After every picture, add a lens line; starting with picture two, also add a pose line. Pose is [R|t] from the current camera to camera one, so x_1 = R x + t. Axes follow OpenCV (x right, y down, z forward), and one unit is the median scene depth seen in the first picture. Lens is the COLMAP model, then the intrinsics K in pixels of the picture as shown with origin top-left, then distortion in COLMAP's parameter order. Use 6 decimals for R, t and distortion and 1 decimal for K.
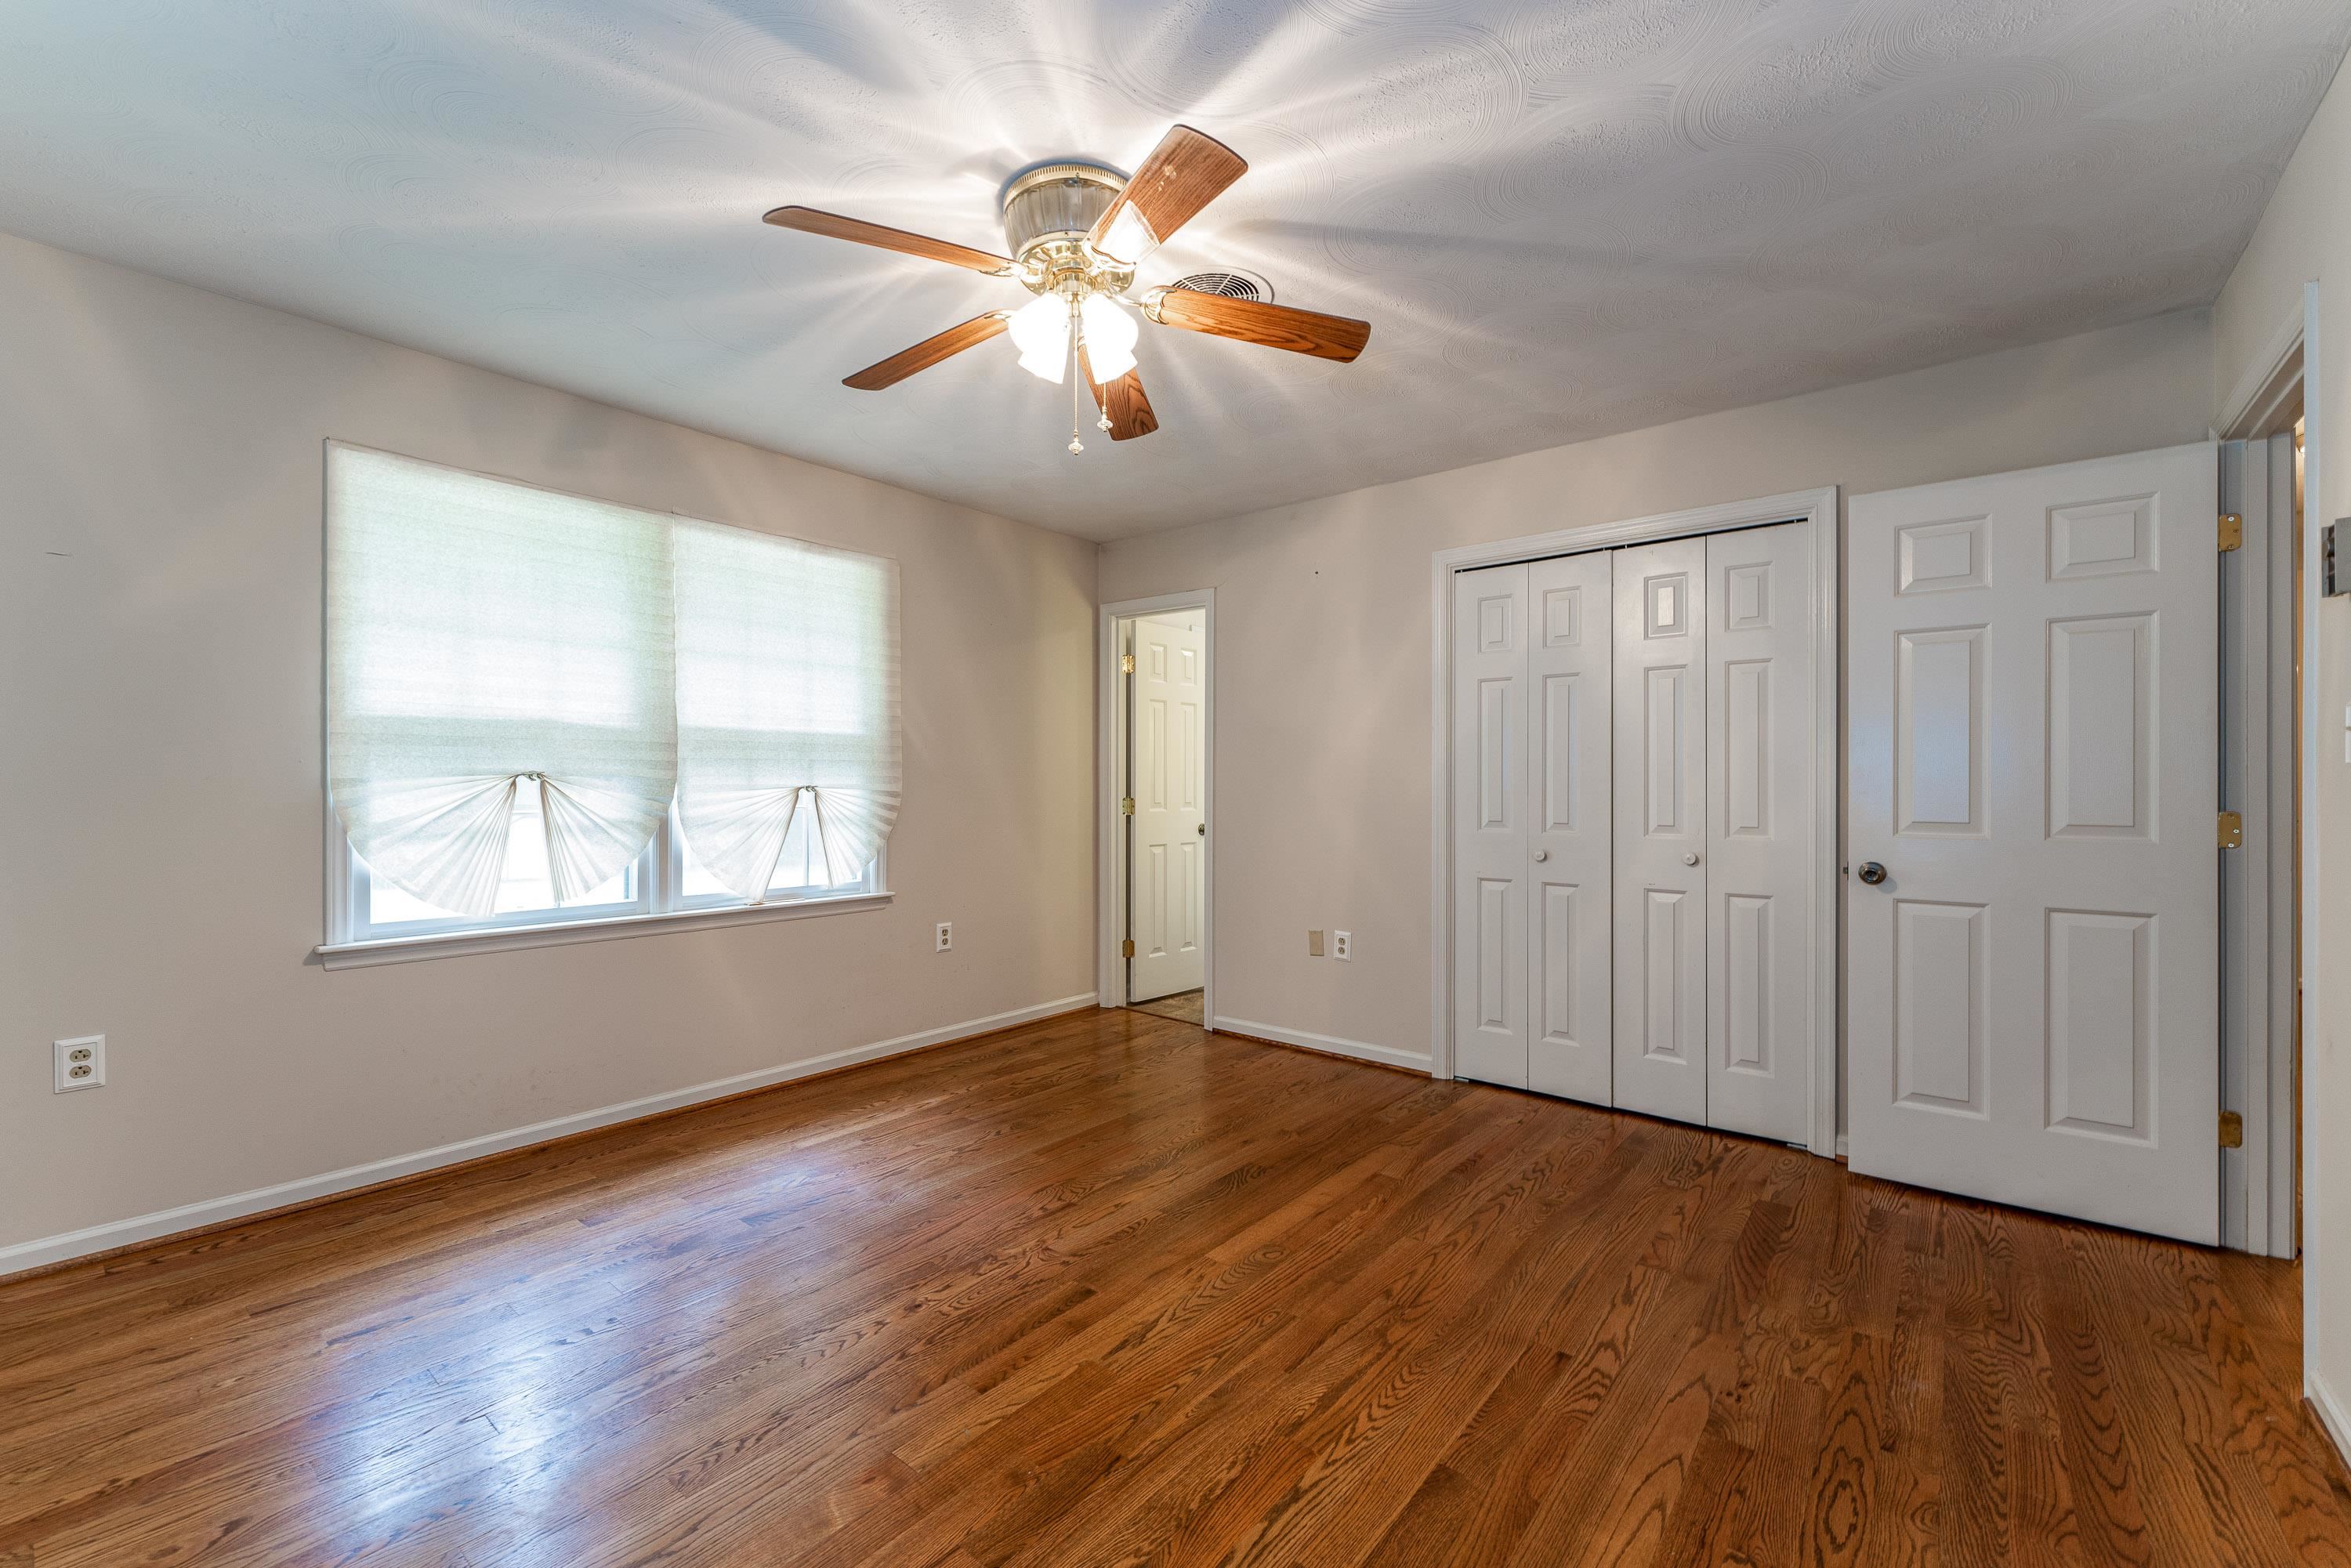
lens RADIAL K [[976.0, 0, 1164.5], [0, 976.0, 785.6], [0, 0, 1]] dist [0.006894, 0.000000]
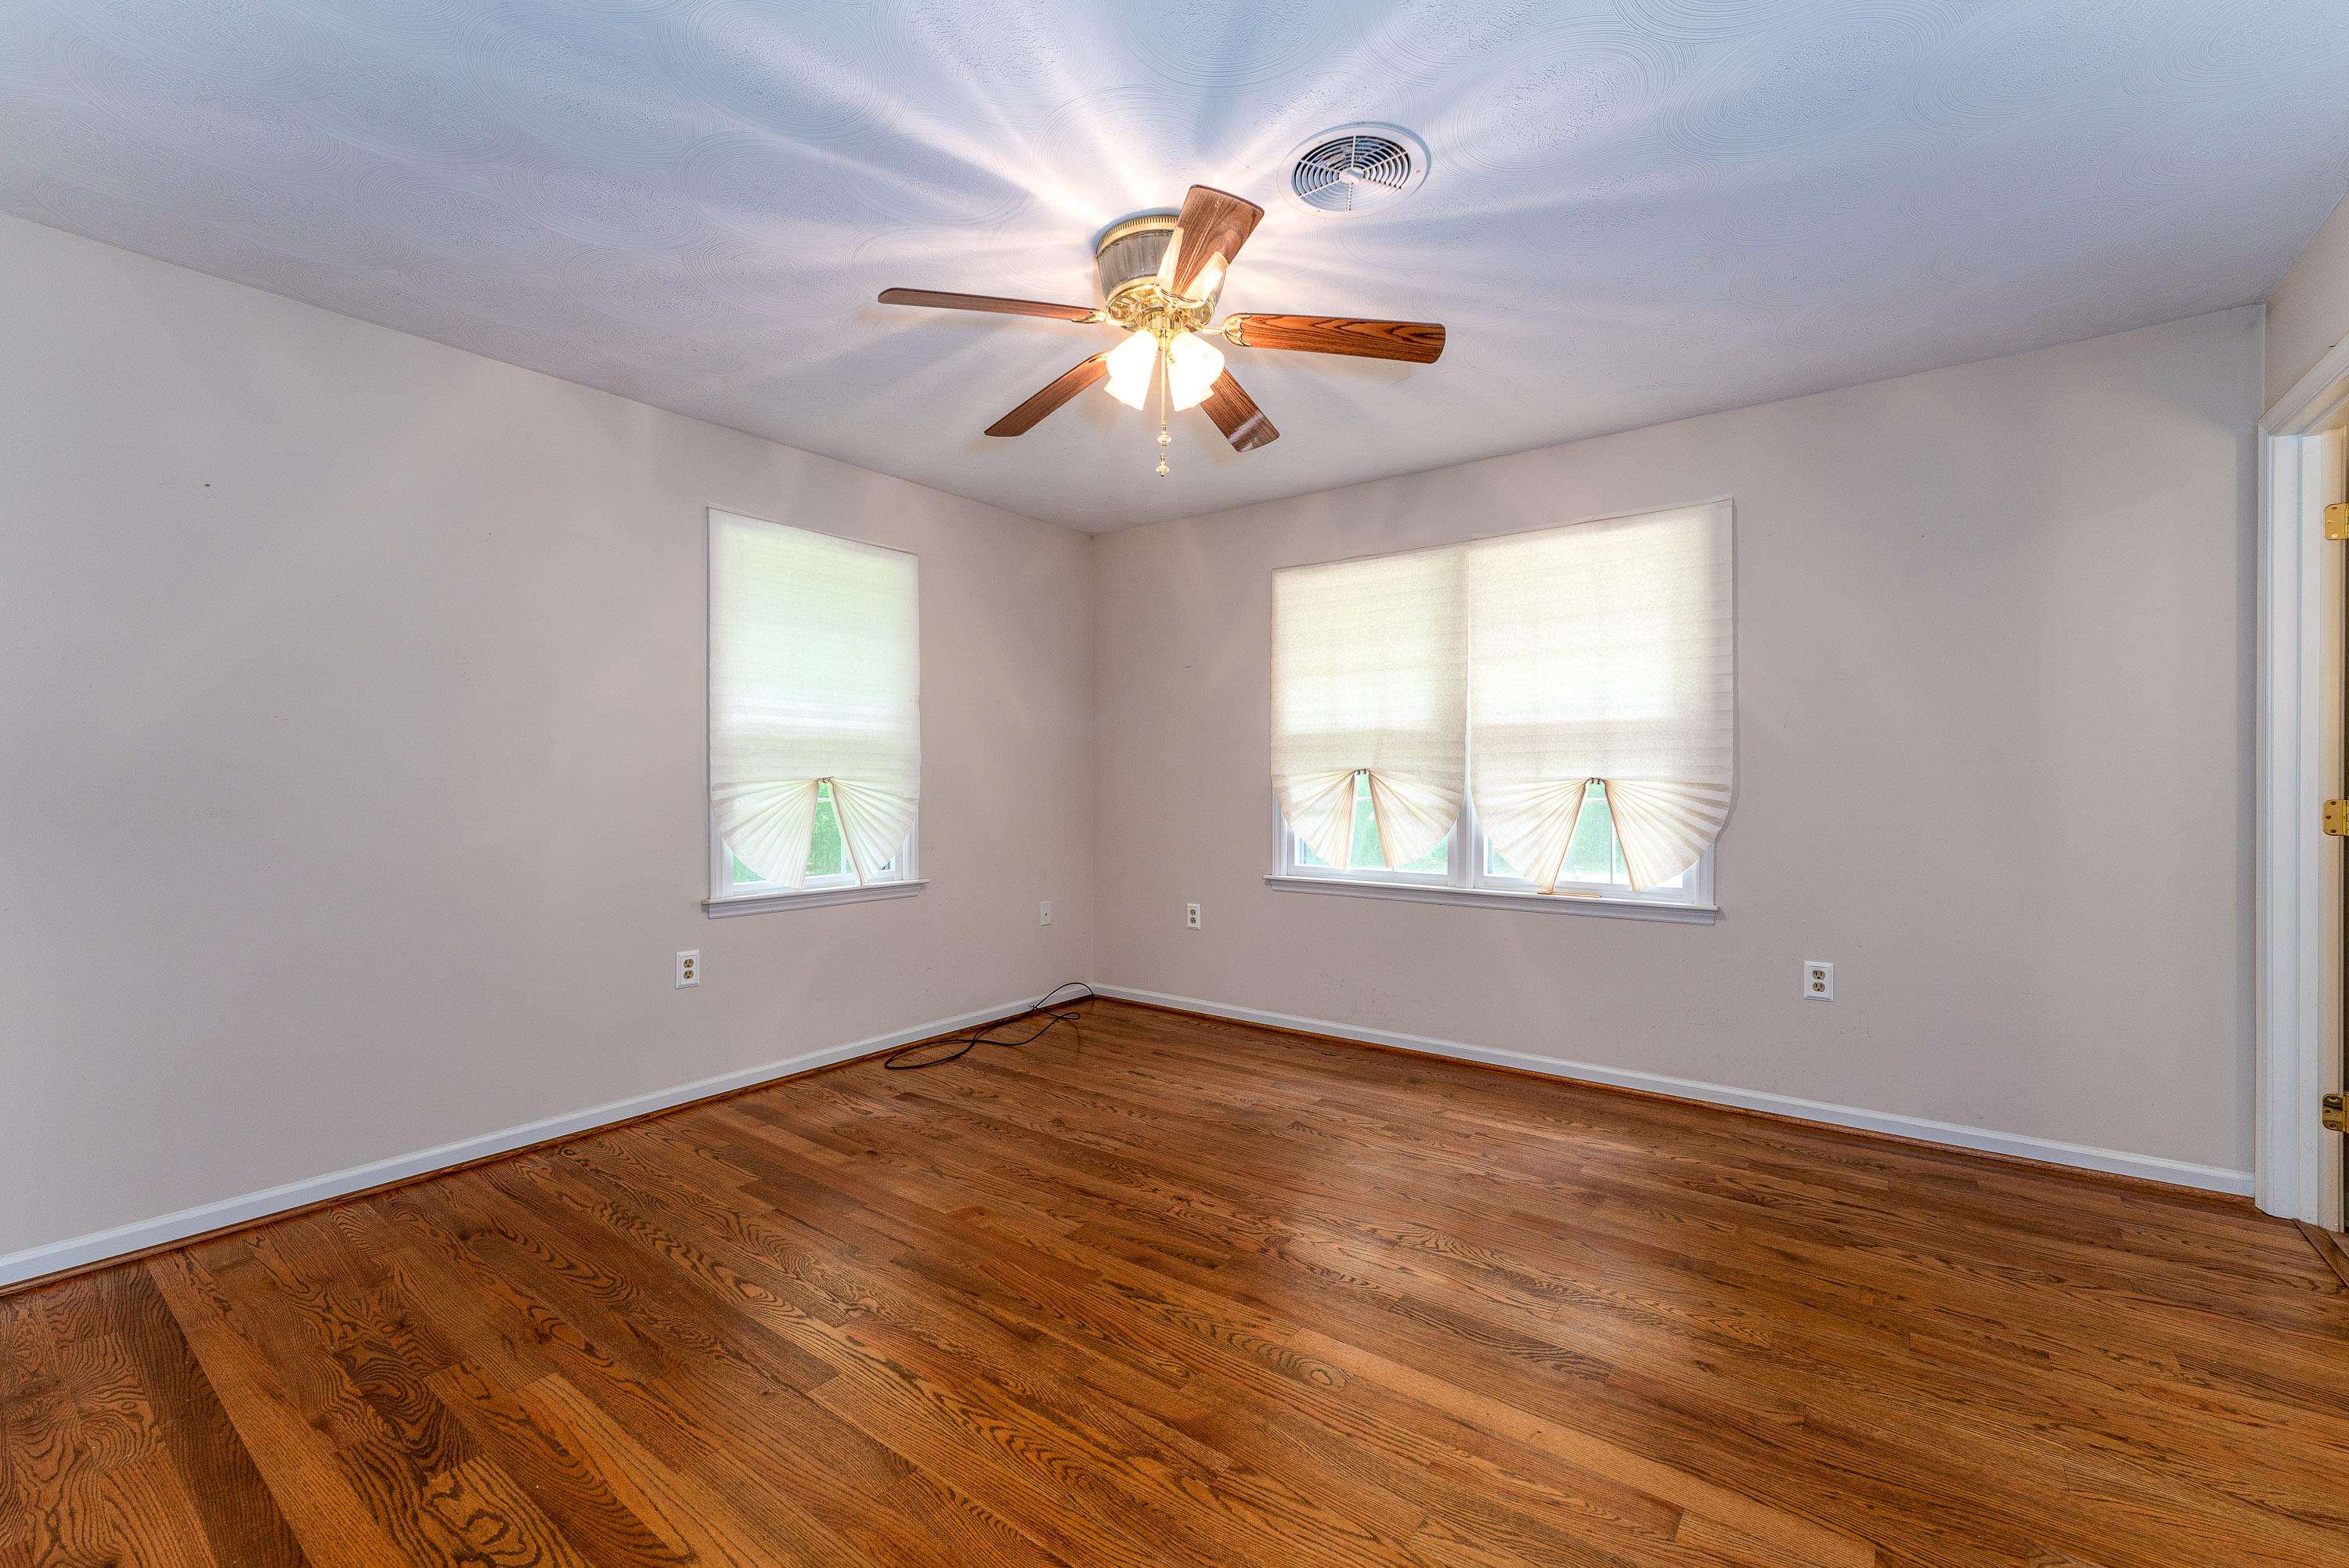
lens RADIAL K [[975.1, 0, 1163.5], [0, 975.1, 785.6], [0, 0, 1]] dist [0.006894, 0.000000]
pose [[0.035201, 0.004343, -0.999371, 0.633997], [0.003565, 0.999984, 0.004472, 0.002761], [0.999374, -0.003720, 0.035185, 0.608544]]
